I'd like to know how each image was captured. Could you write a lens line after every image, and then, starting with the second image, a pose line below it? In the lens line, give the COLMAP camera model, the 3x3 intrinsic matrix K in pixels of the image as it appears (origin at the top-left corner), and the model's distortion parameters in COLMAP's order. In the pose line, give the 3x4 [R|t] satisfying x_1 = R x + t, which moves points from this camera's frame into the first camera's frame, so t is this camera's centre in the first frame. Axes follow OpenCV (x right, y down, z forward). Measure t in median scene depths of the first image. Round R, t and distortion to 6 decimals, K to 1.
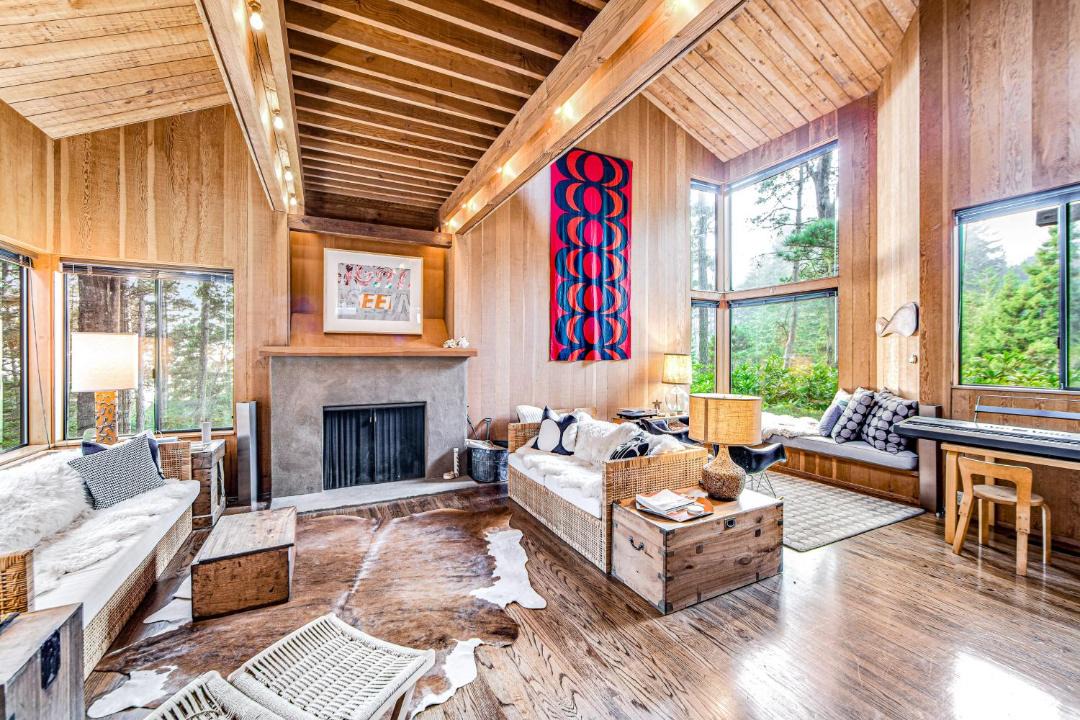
lens RADIAL K [[425.0, 0, 555.1], [0, 425.0, 356.5], [0, 0, 1]] dist [-0.014597, 0.000199]
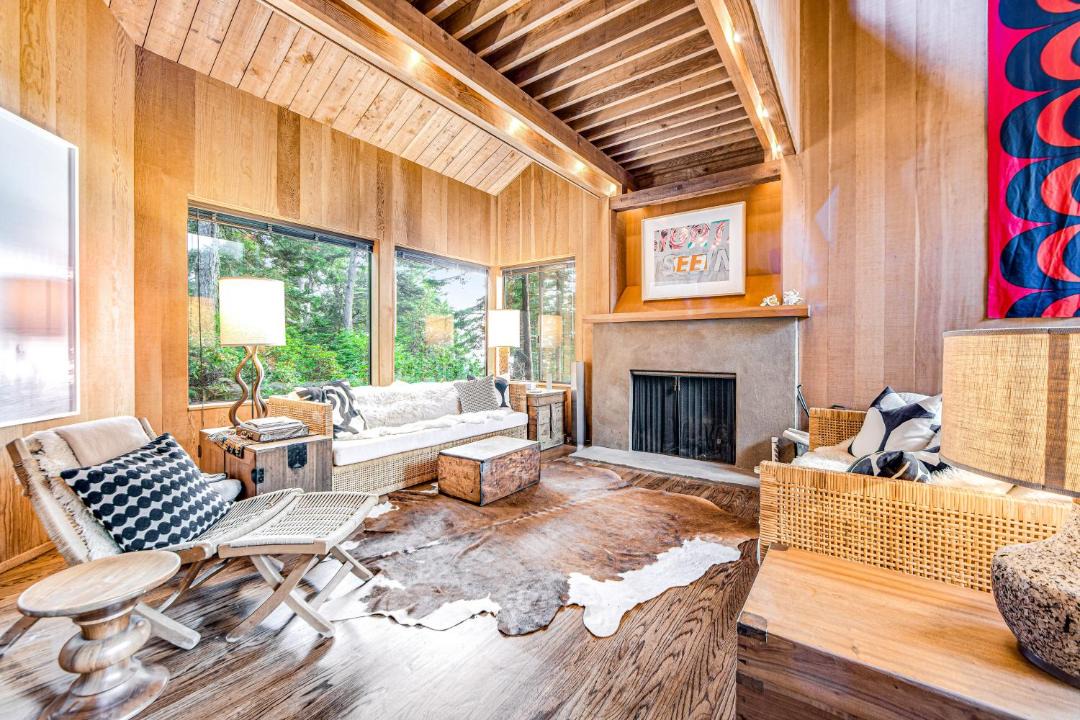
lens RADIAL K [[425.0, 0, 555.1], [0, 425.0, 356.5], [0, 0, 1]] dist [-0.014597, 0.000199]
pose [[0.442295, 0.005916, -0.896850, 0.300577], [-0.003438, 0.999982, 0.004901, 0.076053], [0.896863, 0.000916, 0.442307, 0.346680]]
